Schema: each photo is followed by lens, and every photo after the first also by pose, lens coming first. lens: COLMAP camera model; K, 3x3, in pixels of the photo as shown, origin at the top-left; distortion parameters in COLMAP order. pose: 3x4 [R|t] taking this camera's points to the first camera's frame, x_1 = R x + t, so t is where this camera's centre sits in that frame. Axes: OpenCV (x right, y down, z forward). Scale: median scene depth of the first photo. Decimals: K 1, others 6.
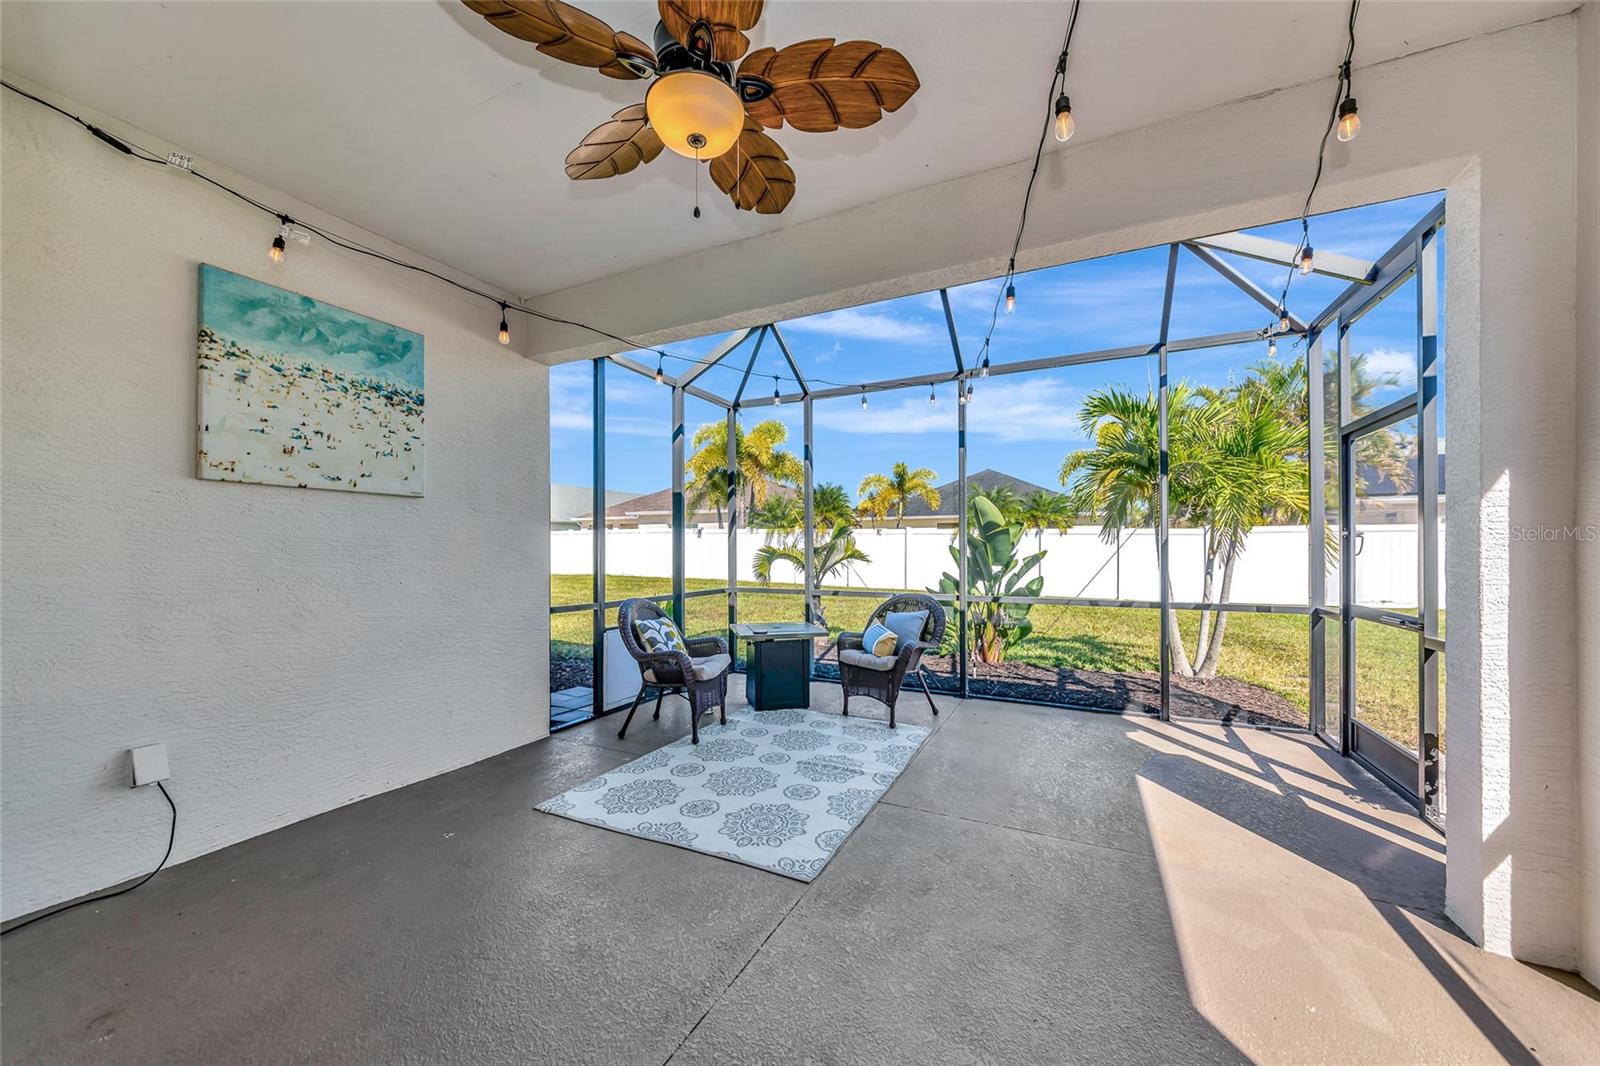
lens RADIAL K [[566.6, 0, 811.4], [0, 566.6, 533.0], [0, 0, 1]] dist [0.001440, -0.000083]
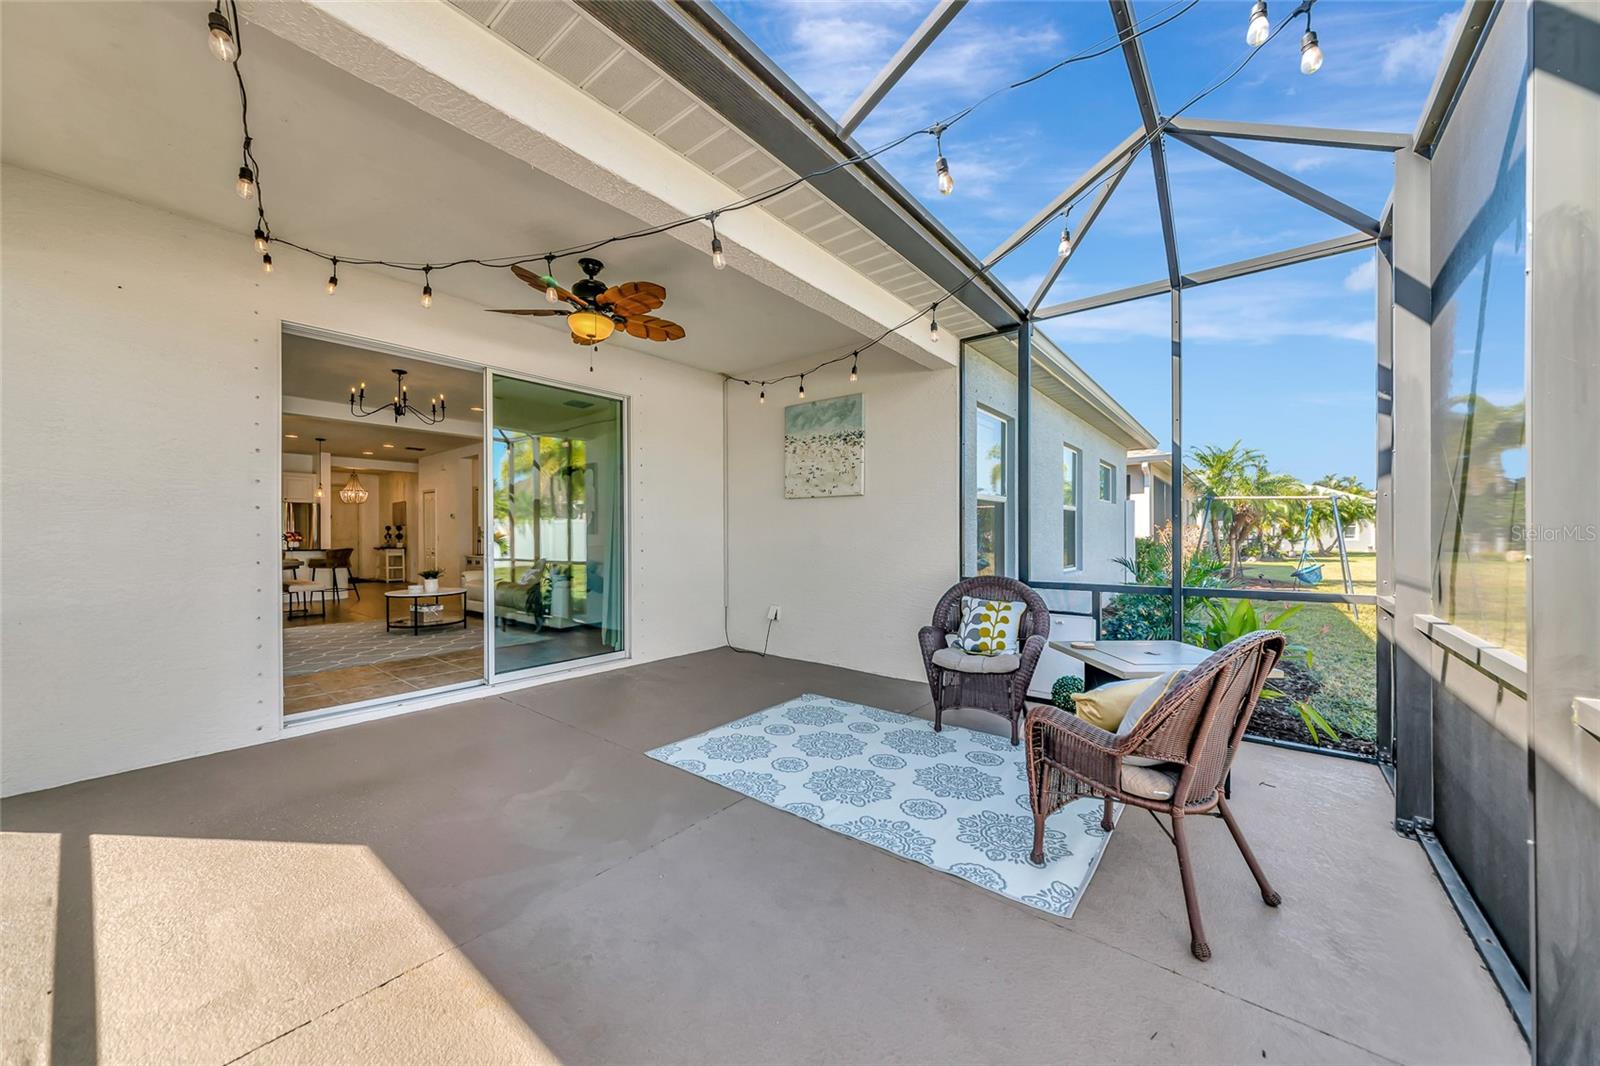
lens RADIAL K [[566.6, 0, 811.4], [0, 566.6, 533.0], [0, 0, 1]] dist [0.001440, -0.000083]
pose [[-0.214184, -0.006123, -0.976774, 0.661586], [0.027886, 0.999534, -0.012381, 0.043898], [0.976395, -0.029890, -0.213914, 0.878994]]
